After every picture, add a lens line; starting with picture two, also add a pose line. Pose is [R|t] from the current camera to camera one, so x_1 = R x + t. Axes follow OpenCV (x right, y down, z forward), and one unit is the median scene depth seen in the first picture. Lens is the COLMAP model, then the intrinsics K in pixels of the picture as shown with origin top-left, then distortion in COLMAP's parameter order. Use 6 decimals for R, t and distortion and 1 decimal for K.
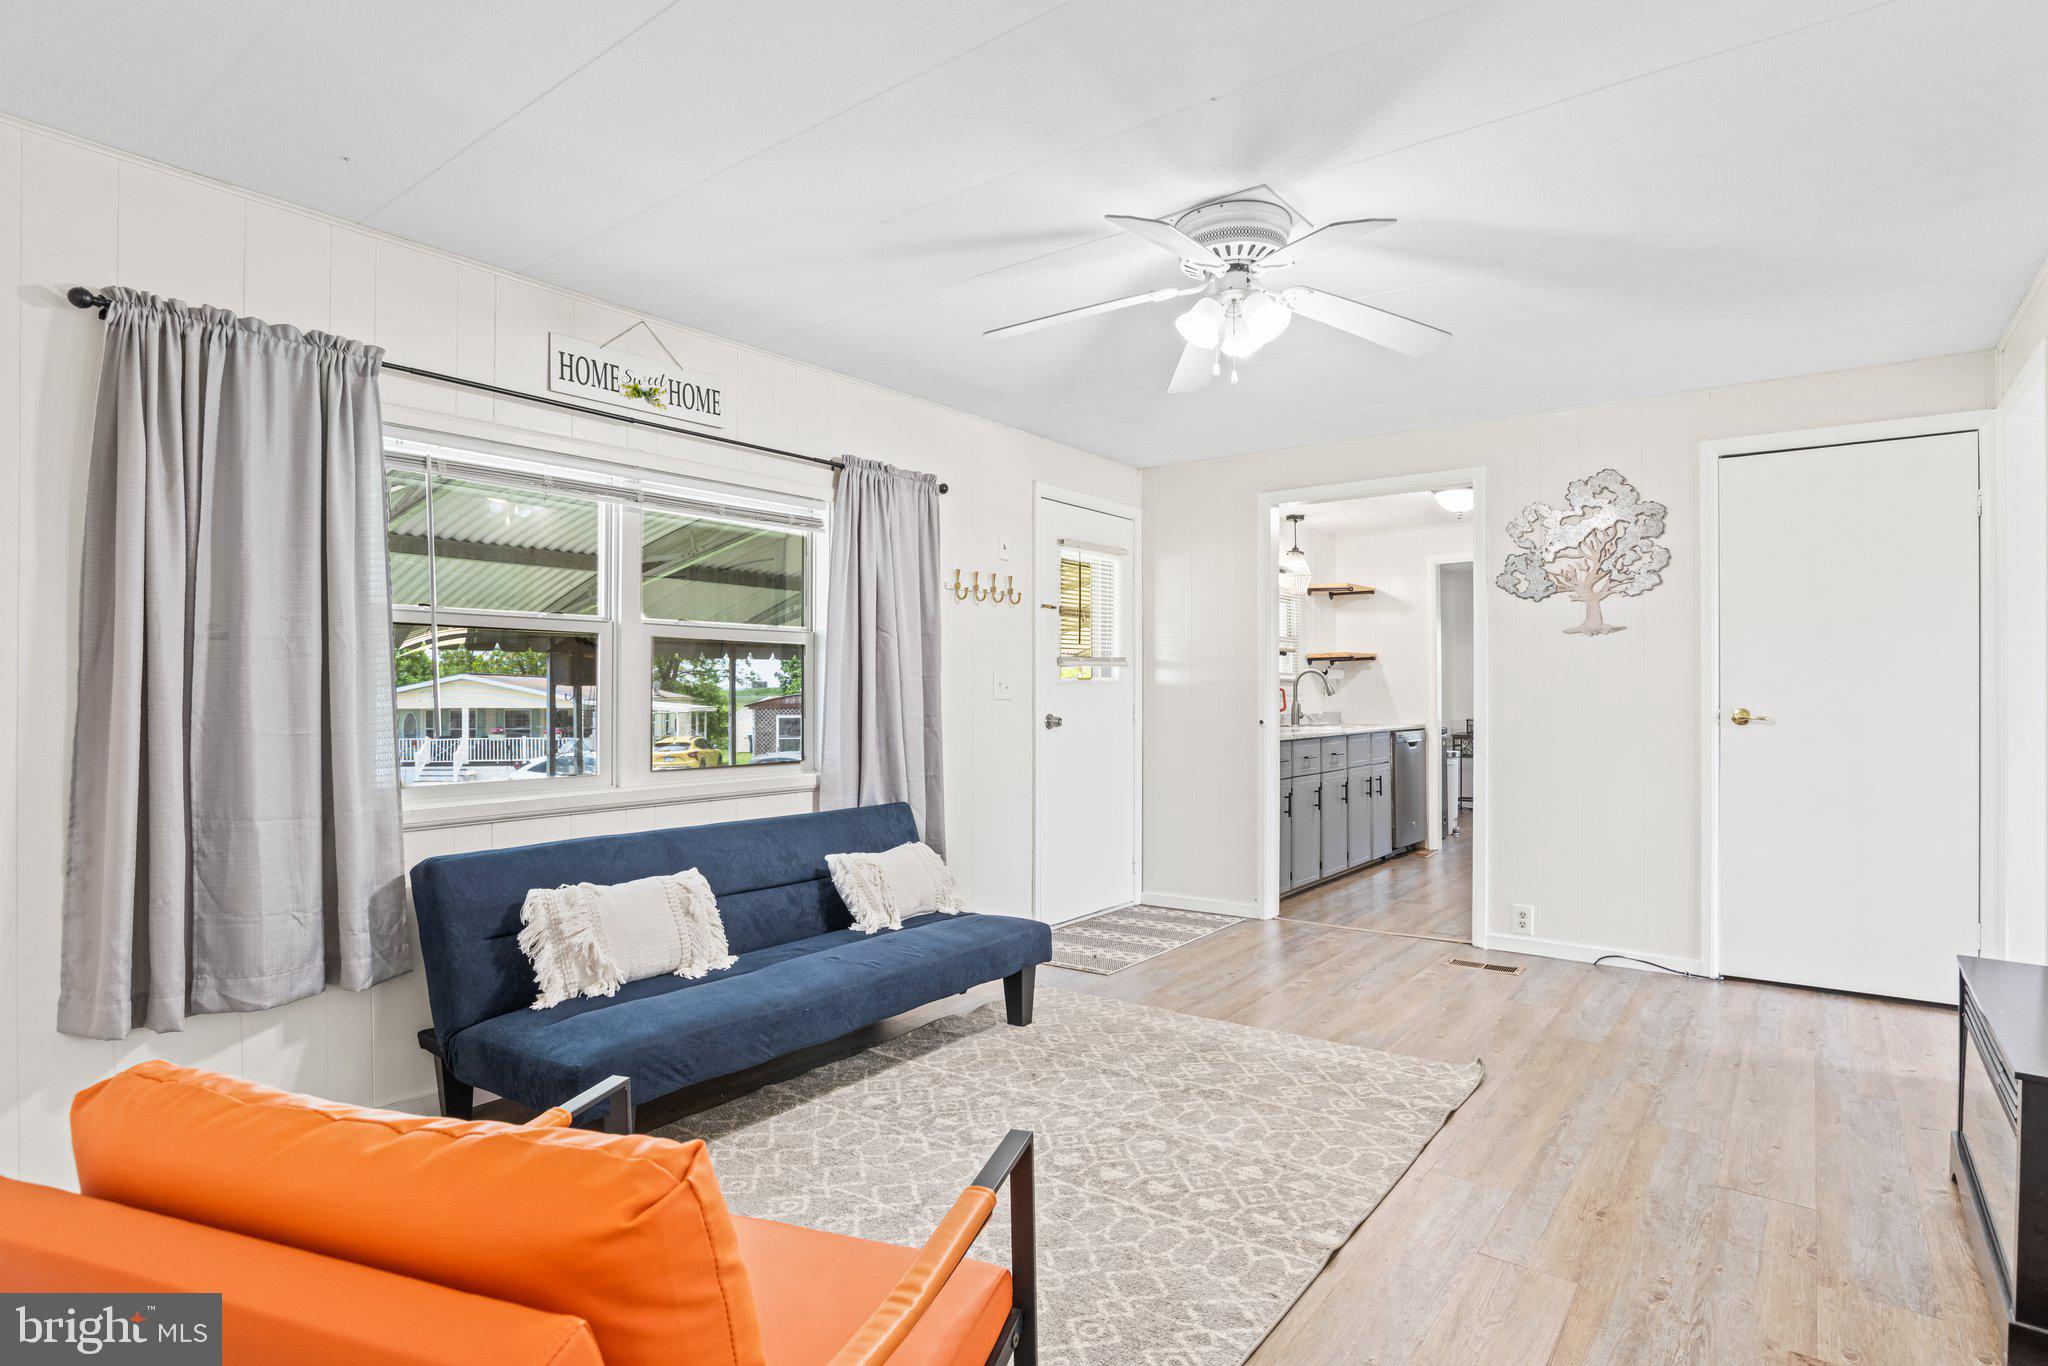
lens RADIAL K [[1056.3, 0, 1031.1], [0, 1056.3, 690.6], [0, 0, 1]] dist [-0.053994, 0.021590]
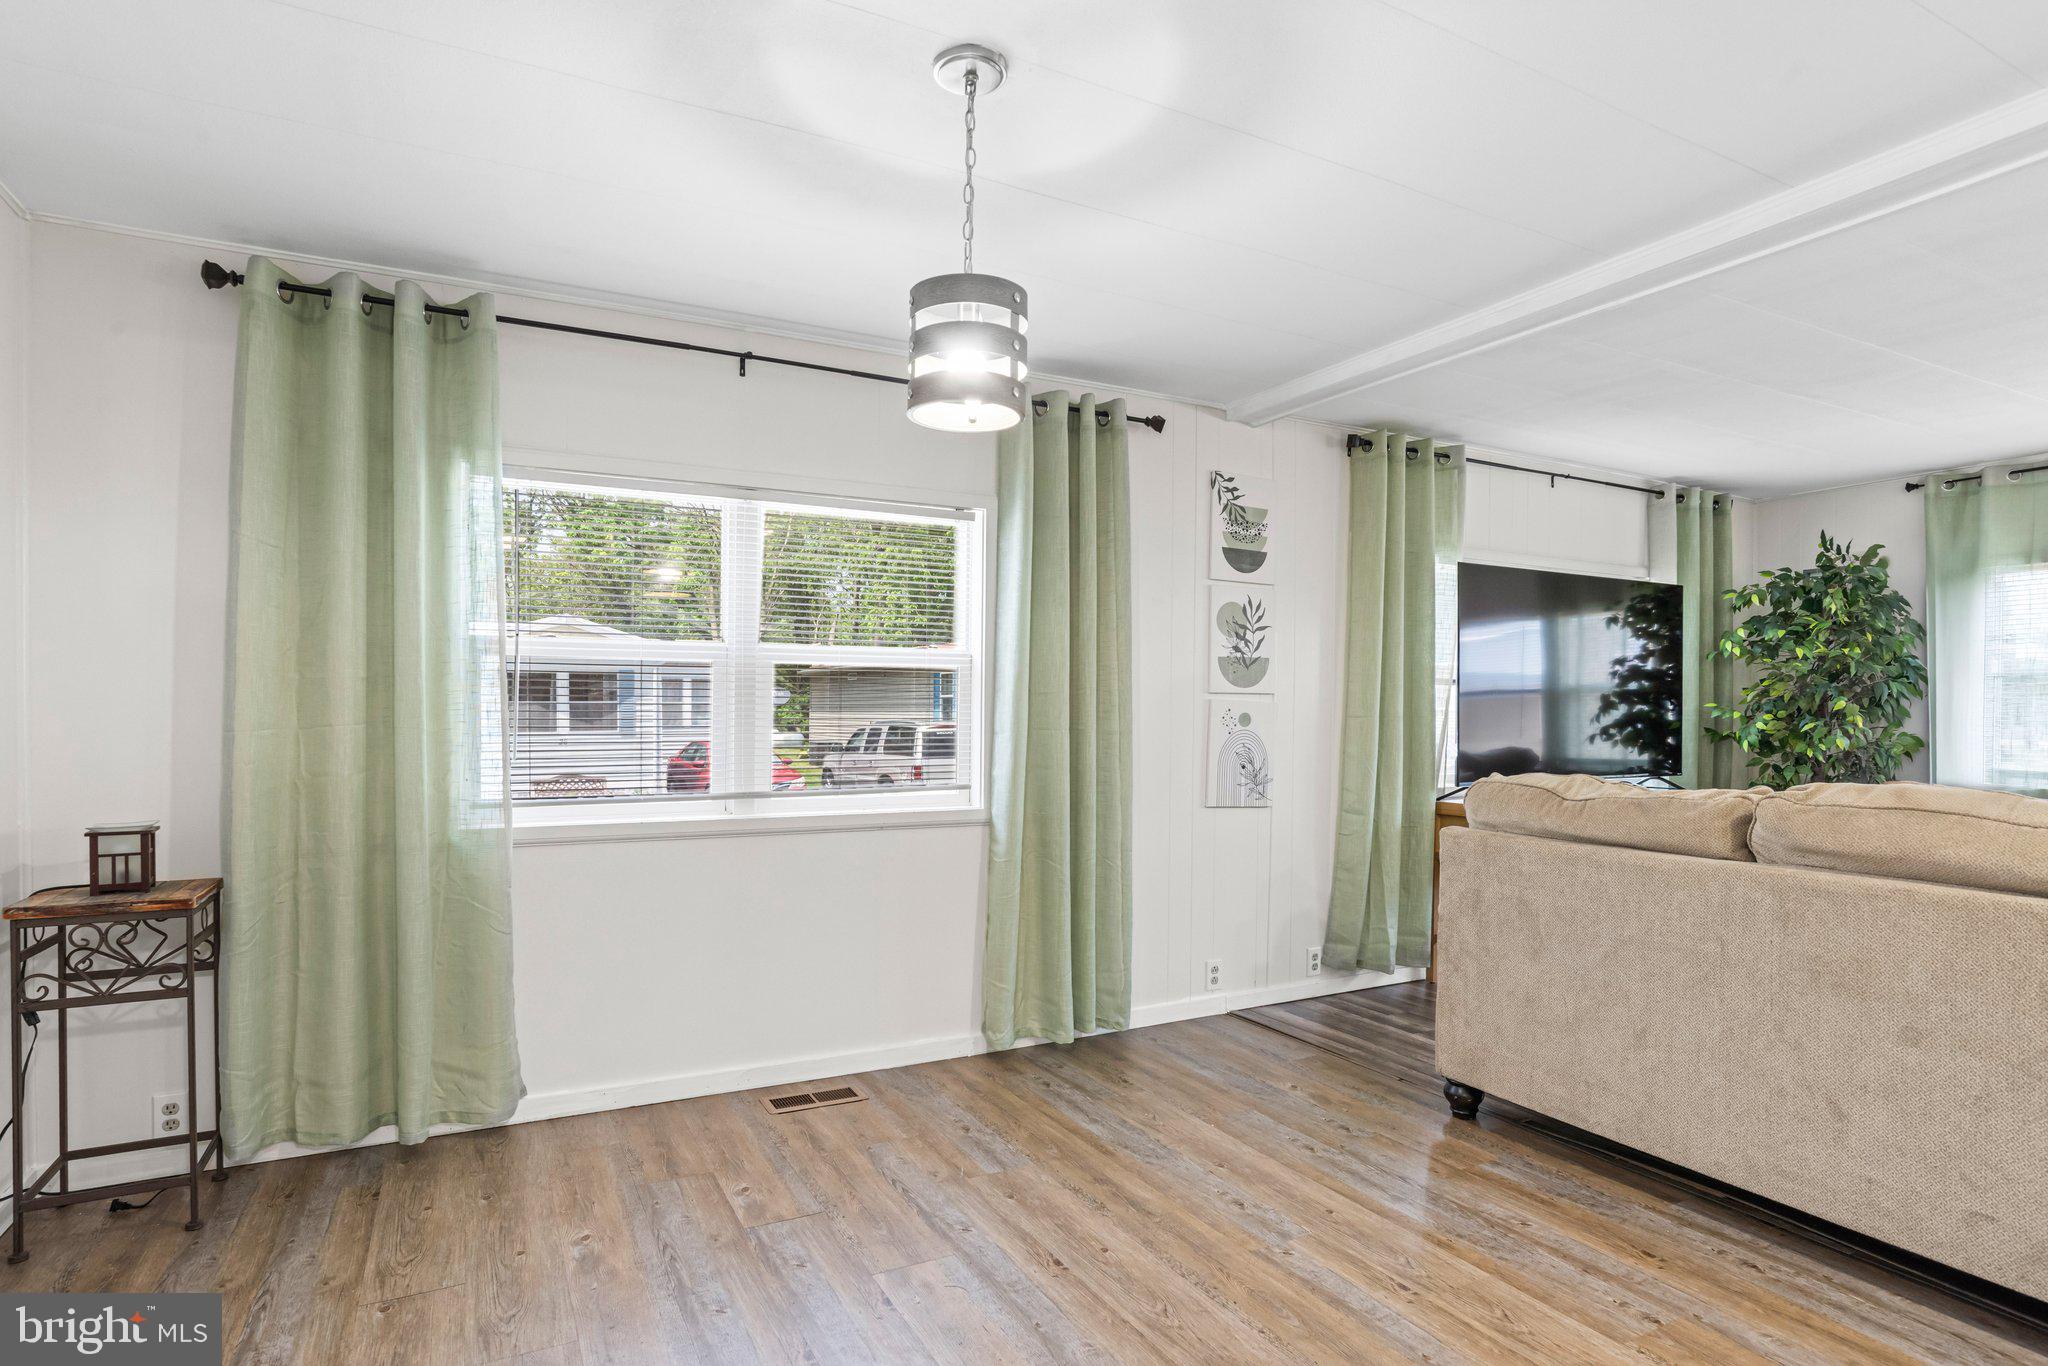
lens RADIAL K [[1056.3, 0, 1026.2], [0, 1056.3, 719.7], [0, 0, 1]] dist [-0.053994, 0.021590]
pose [[0.421103, -0.004709, 0.907001, 0.905125], [-0.002218, 0.999978, 0.006221, 0.003248], [-0.907010, -0.004631, 0.421083, 2.175926]]
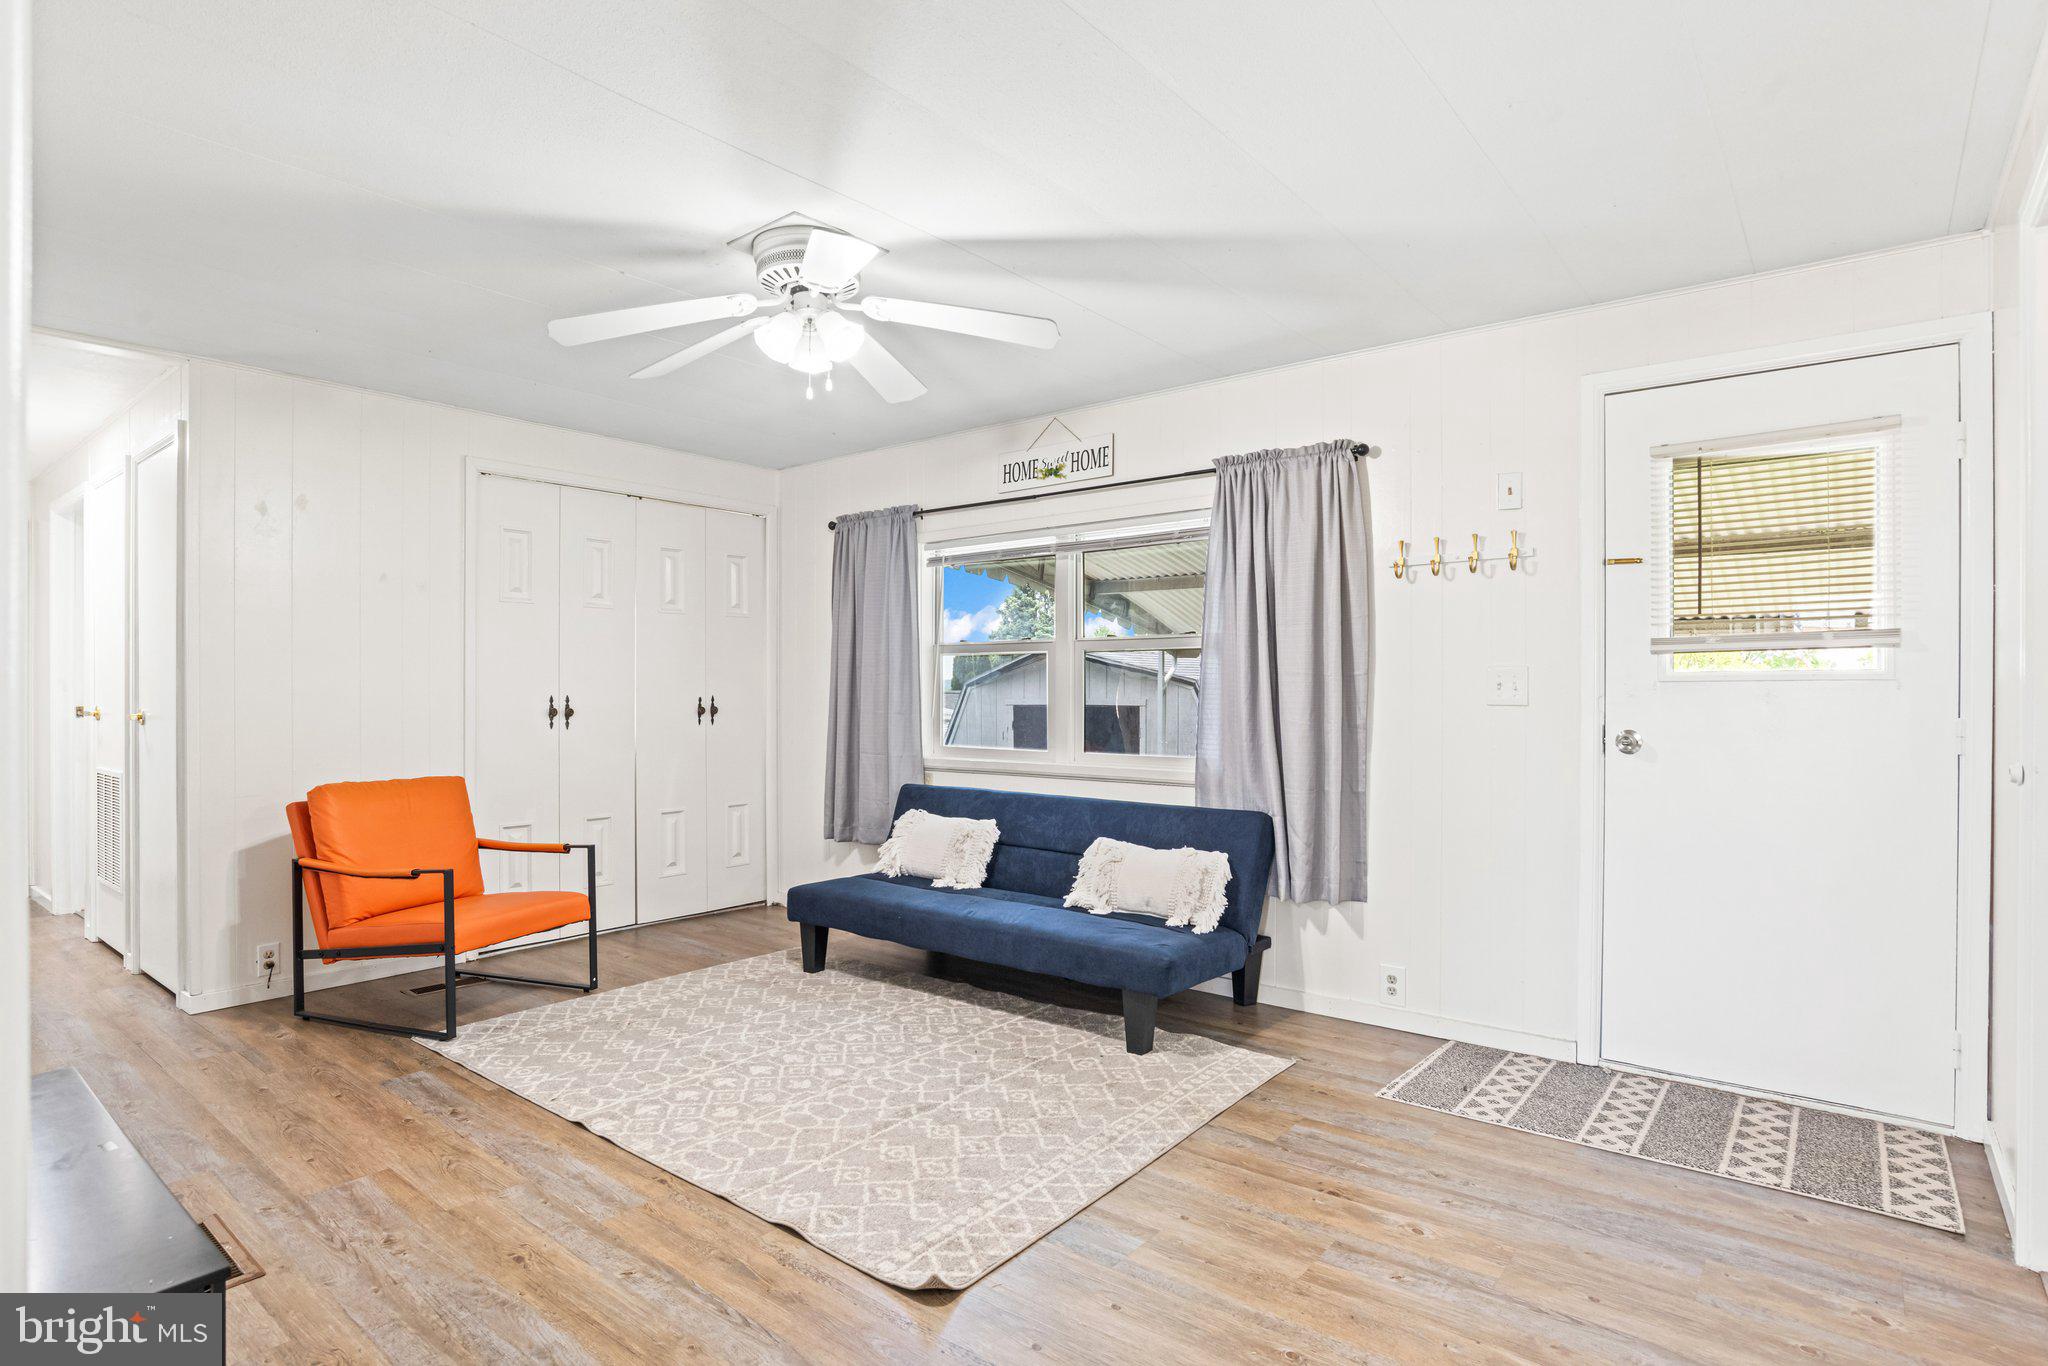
lens RADIAL K [[1056.3, 0, 1027.9], [0, 1056.3, 685.2], [0, 0, 1]] dist [-0.053994, 0.021590]
pose [[-0.028630, -0.002917, -0.999586, 0.967014], [-0.000783, 0.999996, -0.002895, -0.003654], [0.999590, 0.000700, -0.028632, 0.977529]]
